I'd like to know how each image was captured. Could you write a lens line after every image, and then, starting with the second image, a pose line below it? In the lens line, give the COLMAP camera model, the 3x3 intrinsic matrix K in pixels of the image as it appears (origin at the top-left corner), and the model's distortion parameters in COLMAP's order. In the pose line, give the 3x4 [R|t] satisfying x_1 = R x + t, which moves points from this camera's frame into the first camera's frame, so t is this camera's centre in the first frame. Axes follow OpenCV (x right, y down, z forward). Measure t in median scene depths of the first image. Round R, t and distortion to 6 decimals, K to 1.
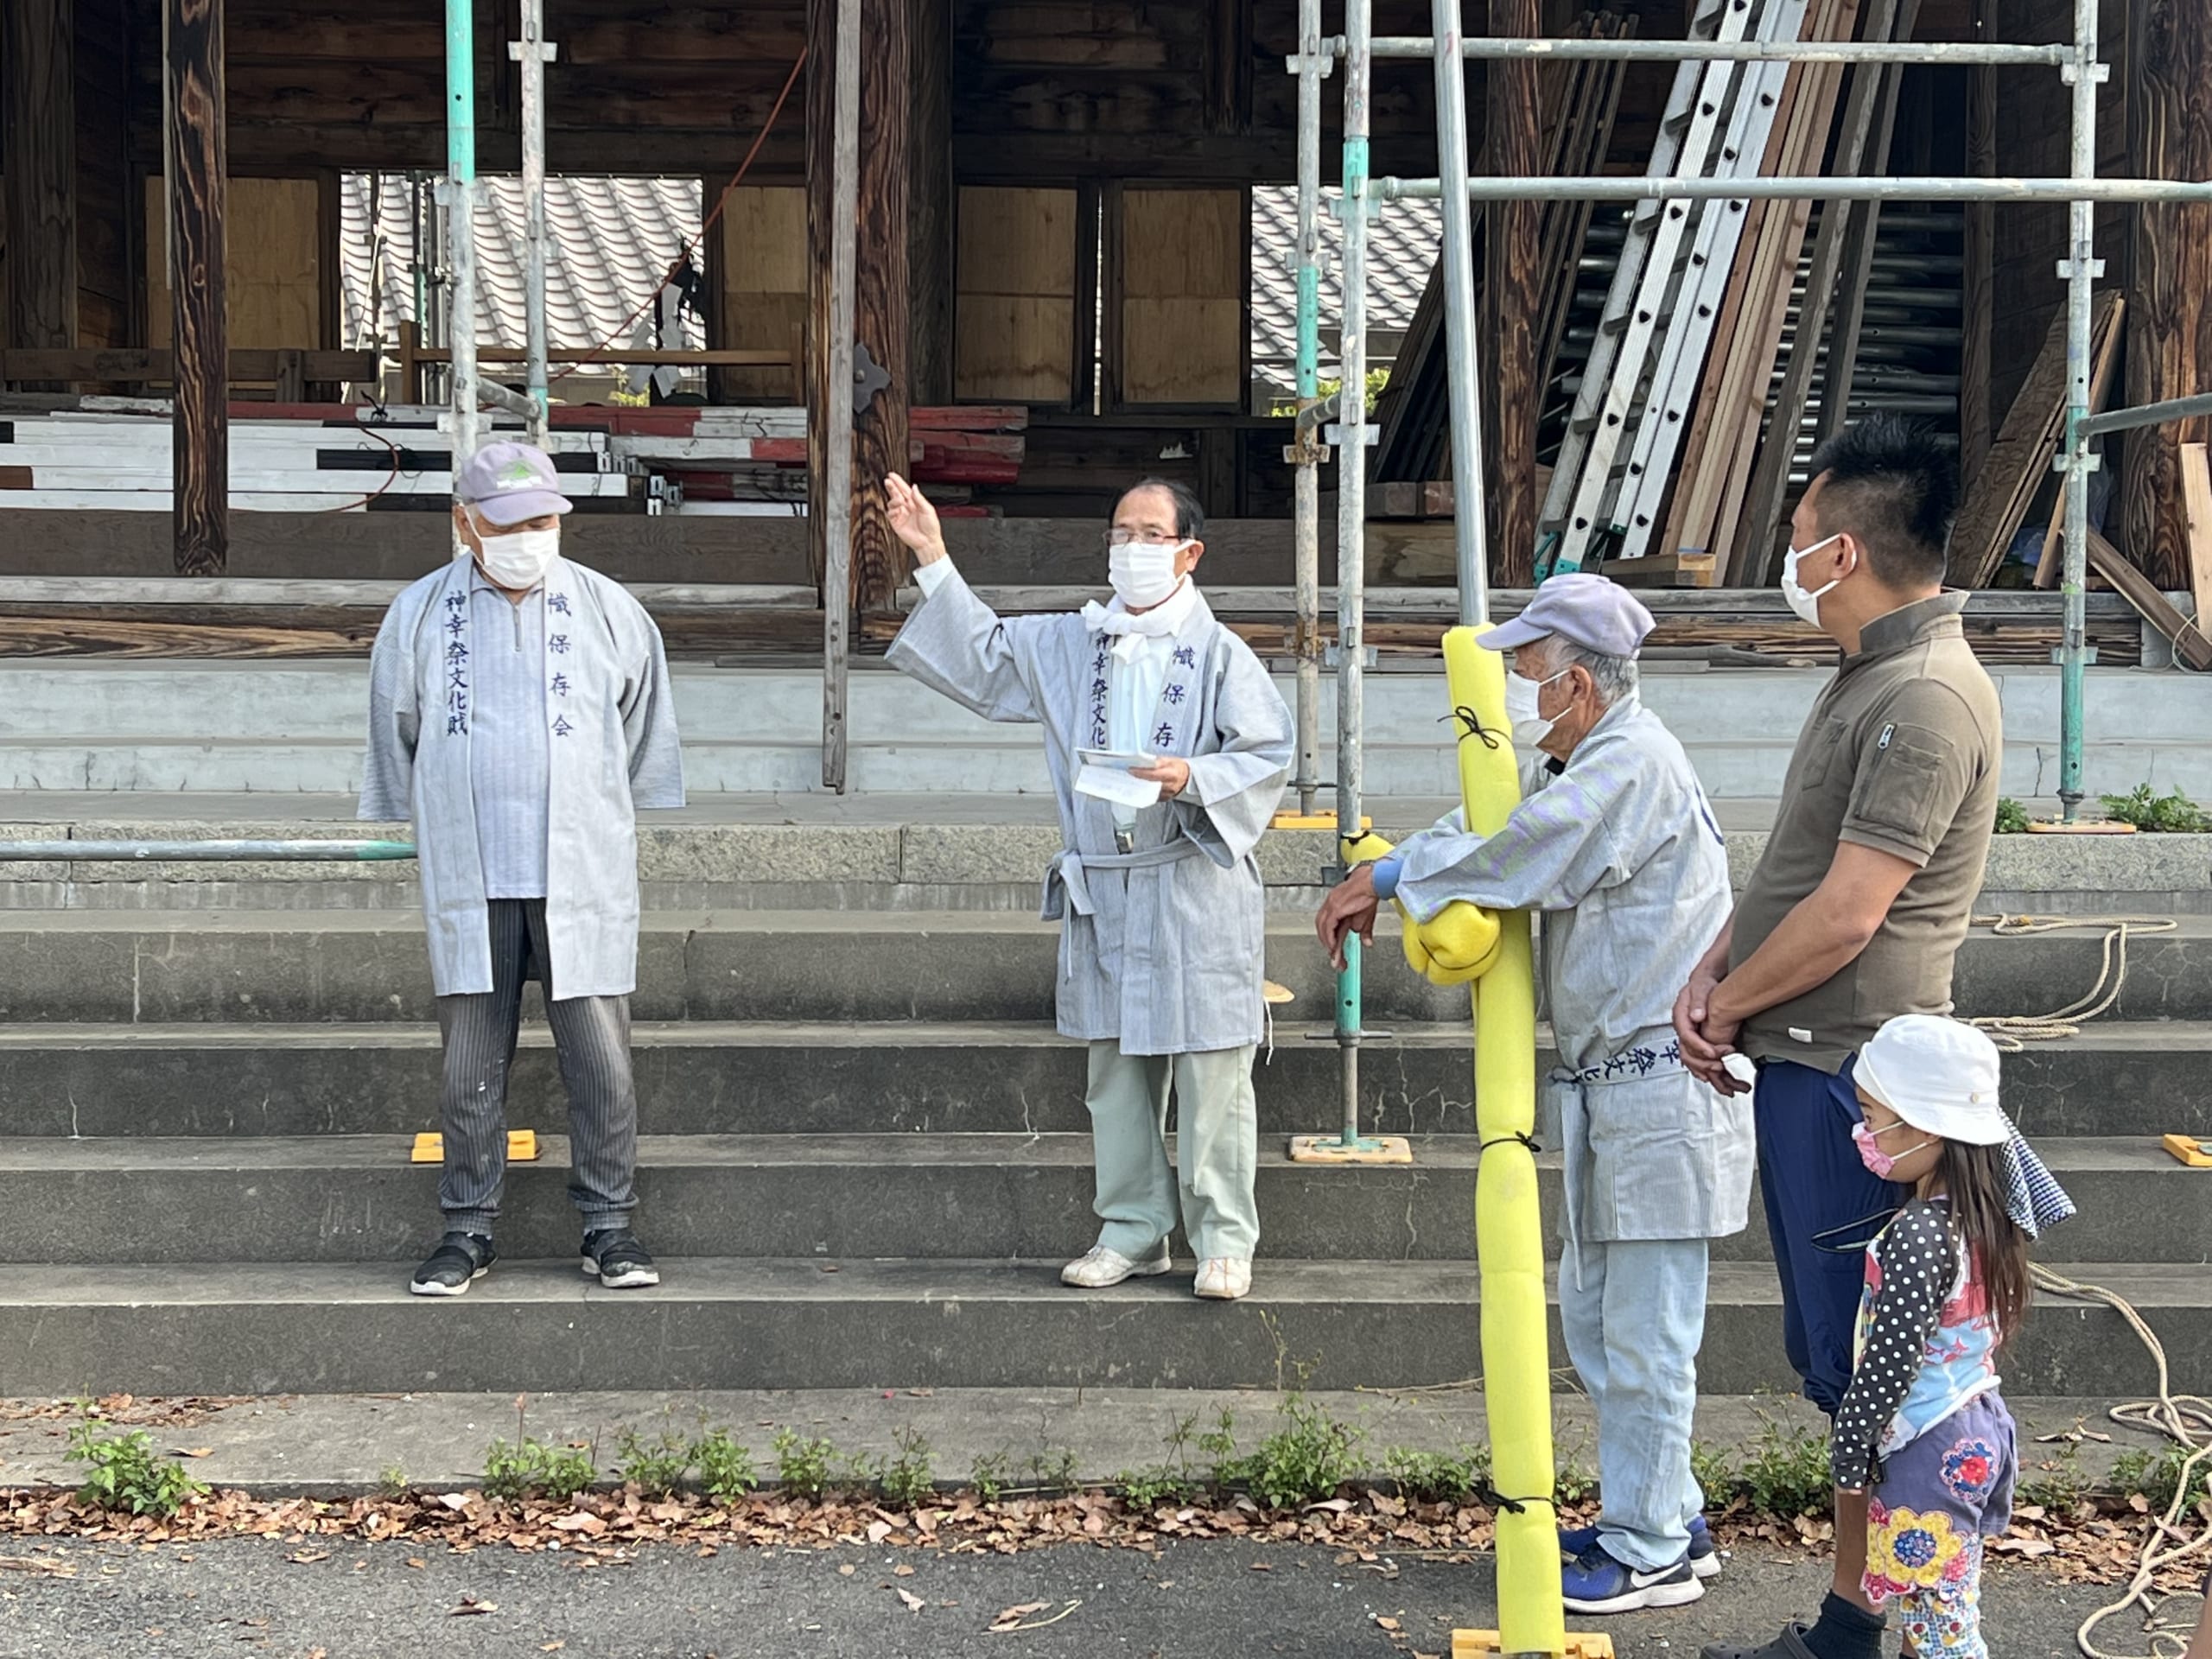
lens RADIAL K [[3727.8, 0, 1110.9], [0, 3727.8, 835.2], [0, 0, 1]] dist [0.138199, 0.000000]
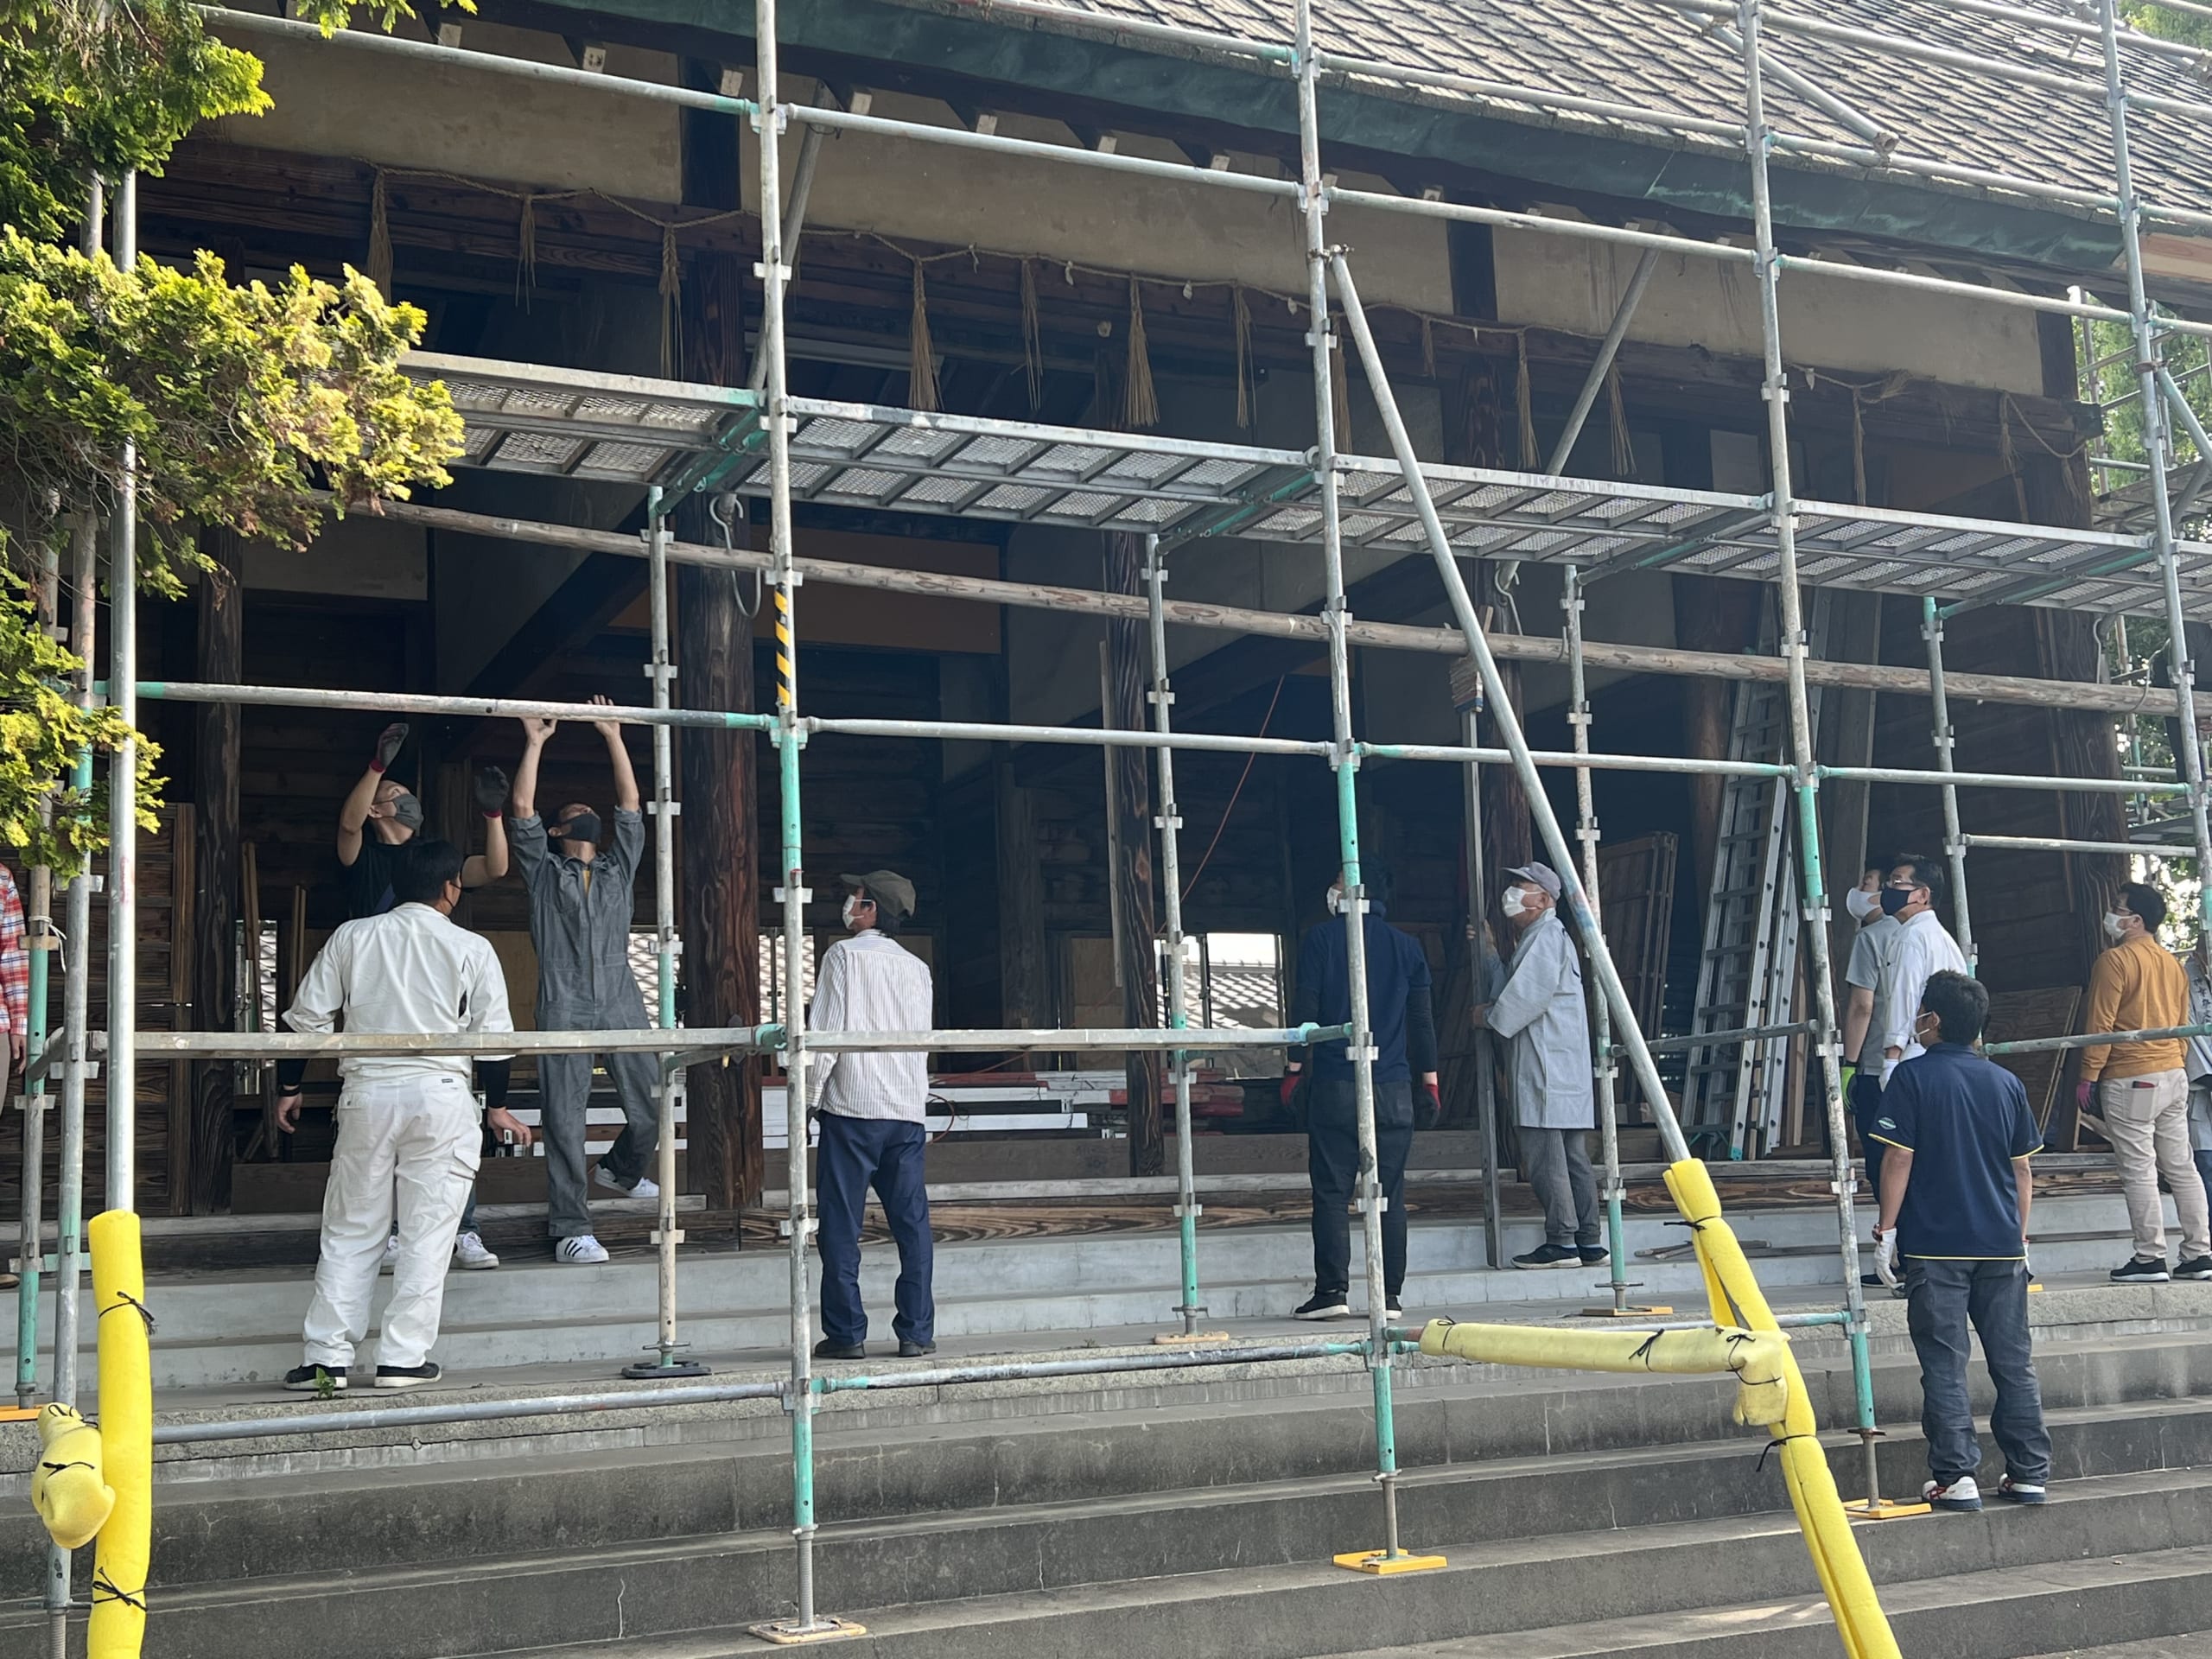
lens RADIAL K [[2478.9, 0, 1103.7], [0, 2478.9, 830.3], [0, 0, 1]] dist [0.021331, 0.000000]
pose [[0.916363, 0.025008, 0.399566, -0.970403], [0.064473, 0.975802, -0.208935, 0.002394], [-0.395123, 0.217222, 0.892576, 0.147706]]
